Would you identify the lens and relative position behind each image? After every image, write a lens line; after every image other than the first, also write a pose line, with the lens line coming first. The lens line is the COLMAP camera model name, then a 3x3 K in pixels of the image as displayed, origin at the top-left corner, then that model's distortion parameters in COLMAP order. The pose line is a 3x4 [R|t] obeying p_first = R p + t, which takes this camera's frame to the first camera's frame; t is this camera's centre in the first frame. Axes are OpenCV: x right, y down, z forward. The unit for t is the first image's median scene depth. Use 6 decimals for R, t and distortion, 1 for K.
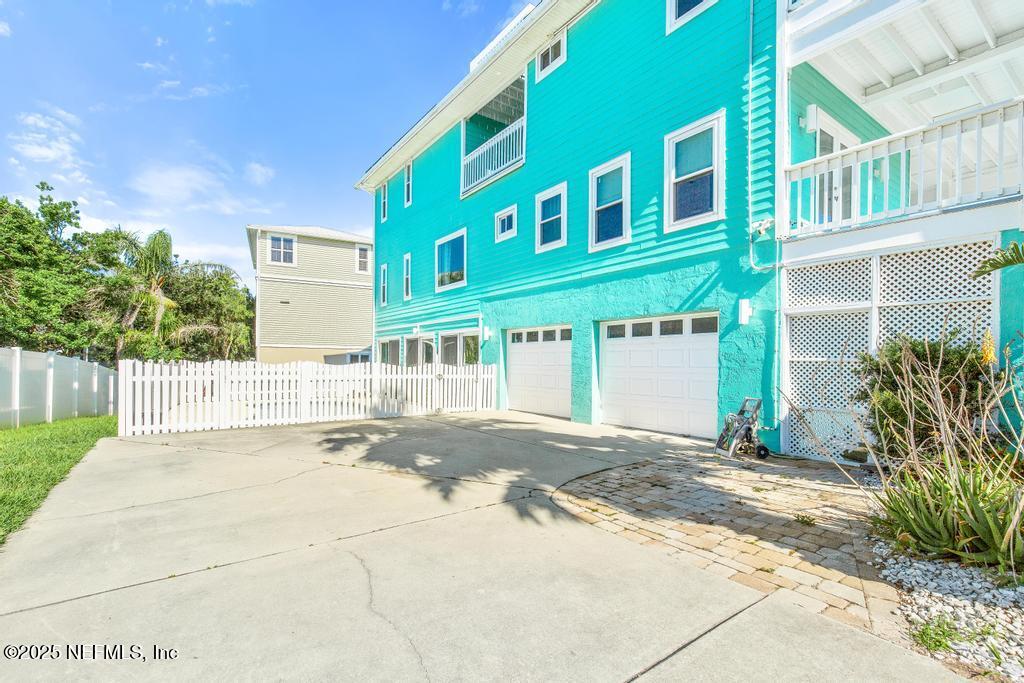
lens RADIAL K [[464.3, 0, 512.5], [0, 464.3, 358.9], [0, 0, 1]] dist [0.006608, -0.001178]
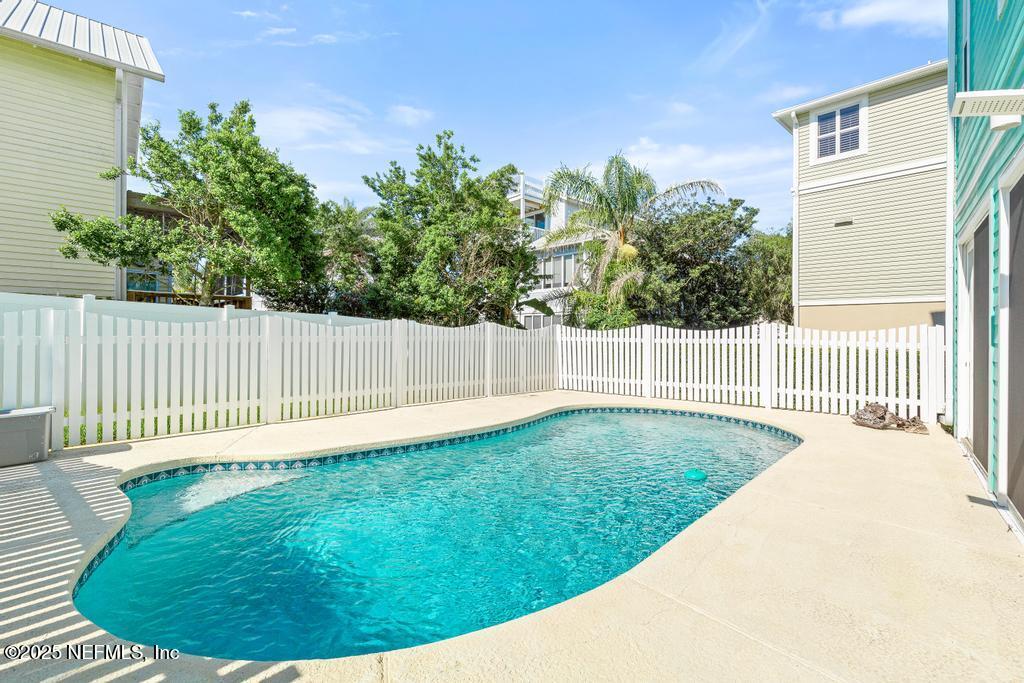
lens RADIAL K [[464.3, 0, 509.5], [0, 464.3, 330.5], [0, 0, 1]] dist [0.006608, -0.001178]
pose [[0.245953, -0.010095, -0.969229, -0.067365], [0.002225, 0.999949, -0.009850, 0.014399], [0.969279, 0.000266, 0.245963, 0.646083]]
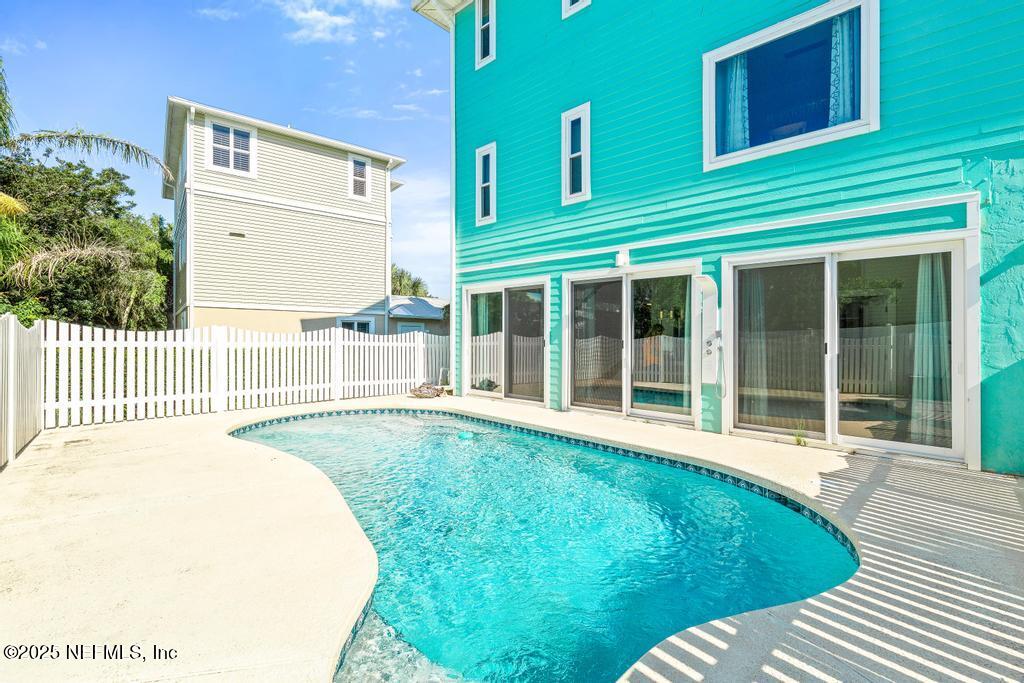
lens RADIAL K [[464.3, 0, 513.0], [0, 464.3, 334.9], [0, 0, 1]] dist [0.006608, -0.001178]
pose [[0.983905, -0.002147, 0.178680, -0.329443], [0.001589, 0.999993, 0.003269, 0.010980], [-0.178686, -0.002932, 0.983902, 0.454298]]
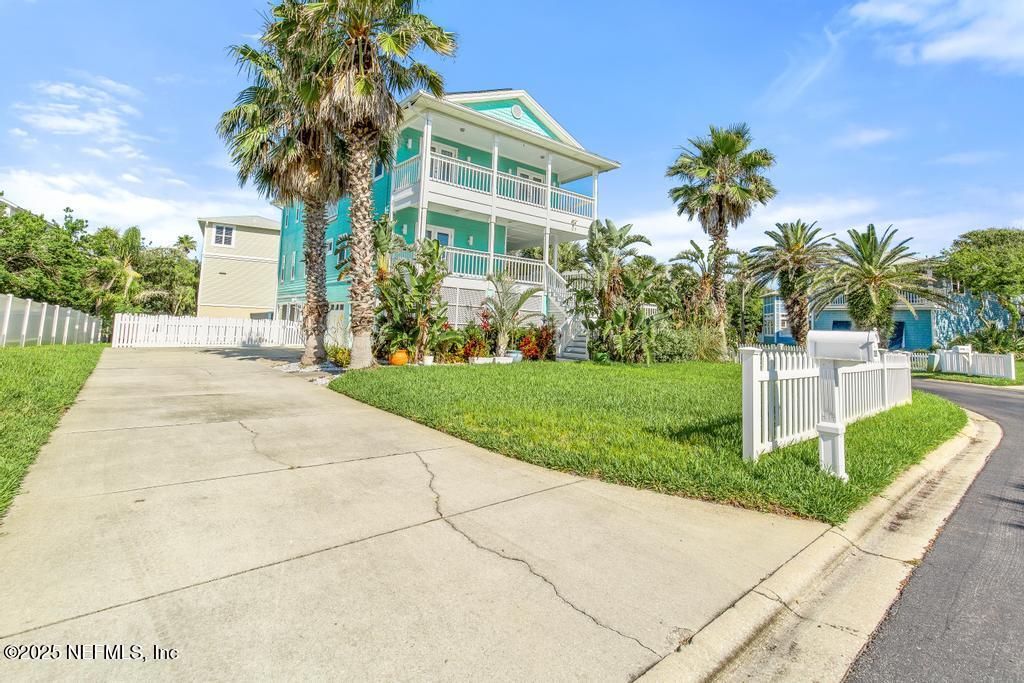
lens RADIAL K [[464.3, 0, 512.2], [0, 464.3, 283.2], [0, 0, 1]] dist [0.006608, -0.001178]
pose [[0.997716, 0.035537, 0.057446, 0.382368], [-0.030535, 0.995850, -0.085733, -0.002030], [-0.060255, 0.083783, 0.994661, -0.555812]]
